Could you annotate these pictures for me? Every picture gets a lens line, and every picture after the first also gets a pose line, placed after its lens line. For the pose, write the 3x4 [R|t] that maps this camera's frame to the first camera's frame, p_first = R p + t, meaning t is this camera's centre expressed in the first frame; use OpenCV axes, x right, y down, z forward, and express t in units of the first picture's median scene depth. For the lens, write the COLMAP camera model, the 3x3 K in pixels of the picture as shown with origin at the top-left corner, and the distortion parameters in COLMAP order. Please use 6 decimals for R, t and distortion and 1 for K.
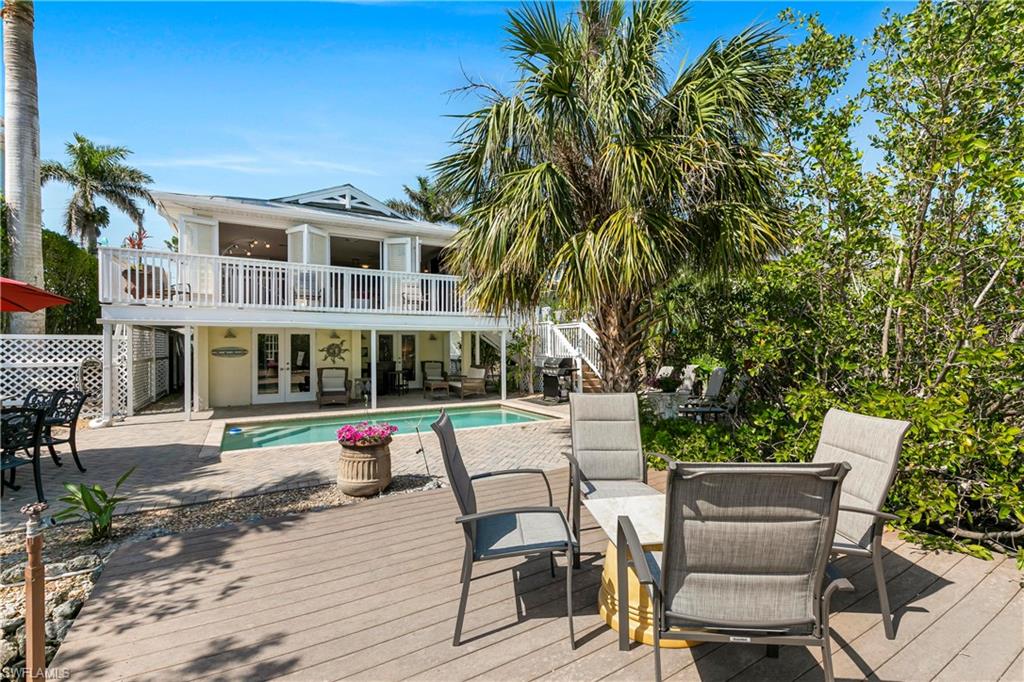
lens RADIAL K [[464.7, 0, 509.3], [0, 464.7, 347.1], [0, 0, 1]] dist [0.005336, 0.001189]
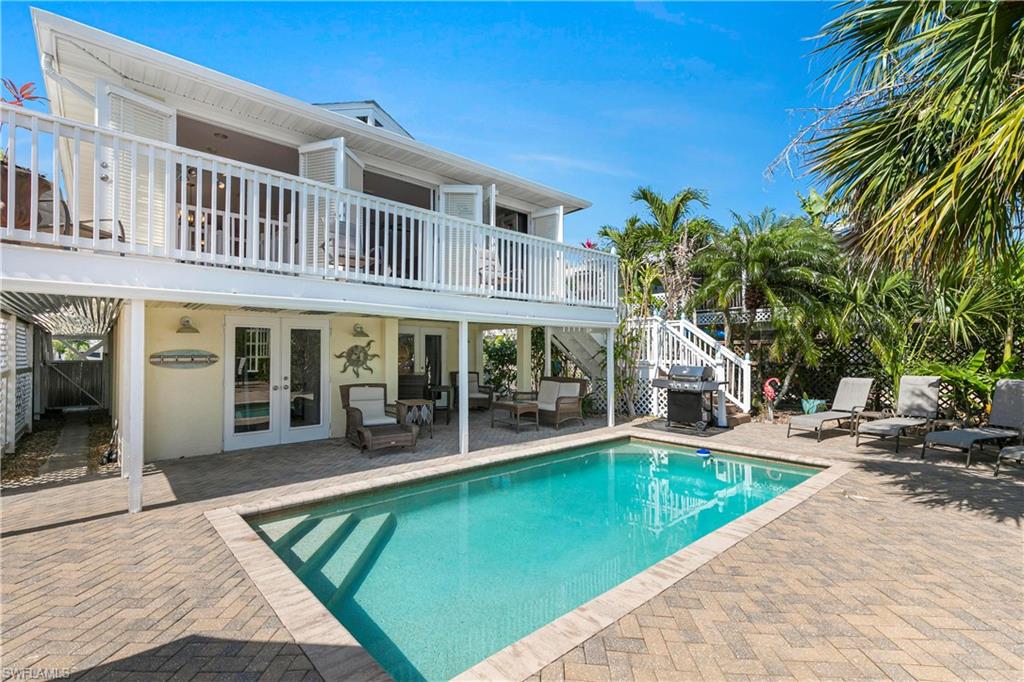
lens RADIAL K [[464.7, 0, 506.9], [0, 464.7, 348.1], [0, 0, 1]] dist [0.005336, 0.001189]
pose [[0.978050, 0.003752, 0.208335, -0.319355], [-0.000563, 0.999882, -0.015363, 0.005545], [-0.208368, 0.014909, 0.977937, 0.355201]]
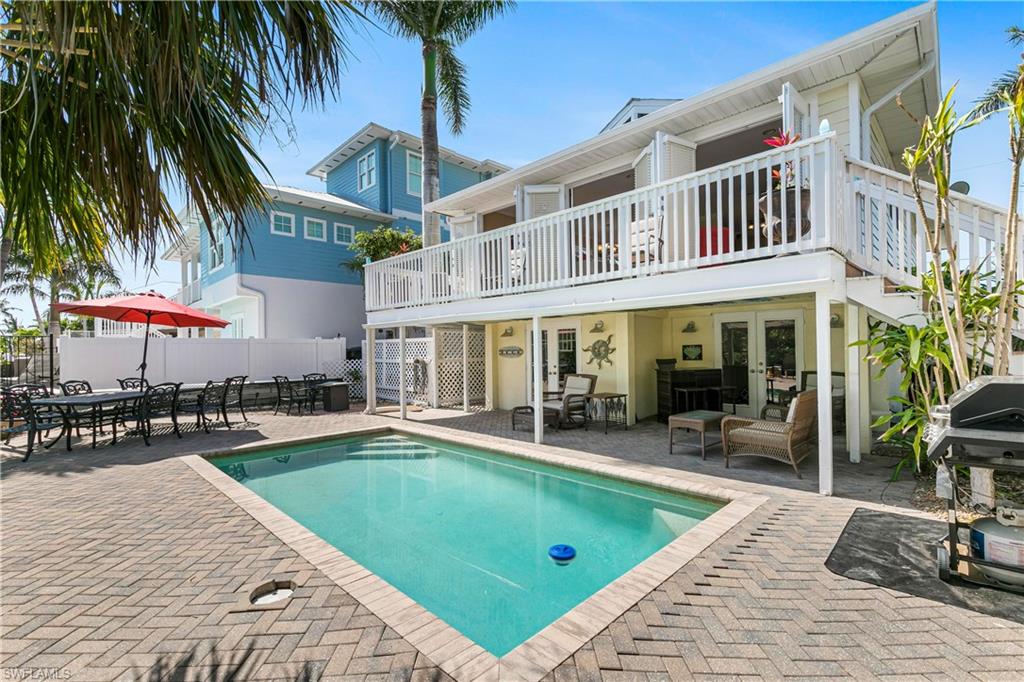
lens RADIAL K [[464.7, 0, 502.3], [0, 464.7, 343.9], [0, 0, 1]] dist [0.005336, 0.001189]
pose [[0.243449, -0.011965, -0.969840, 0.265662], [0.012517, 0.999879, -0.009193, 0.002814], [0.969833, -0.009901, 0.243570, 0.709806]]
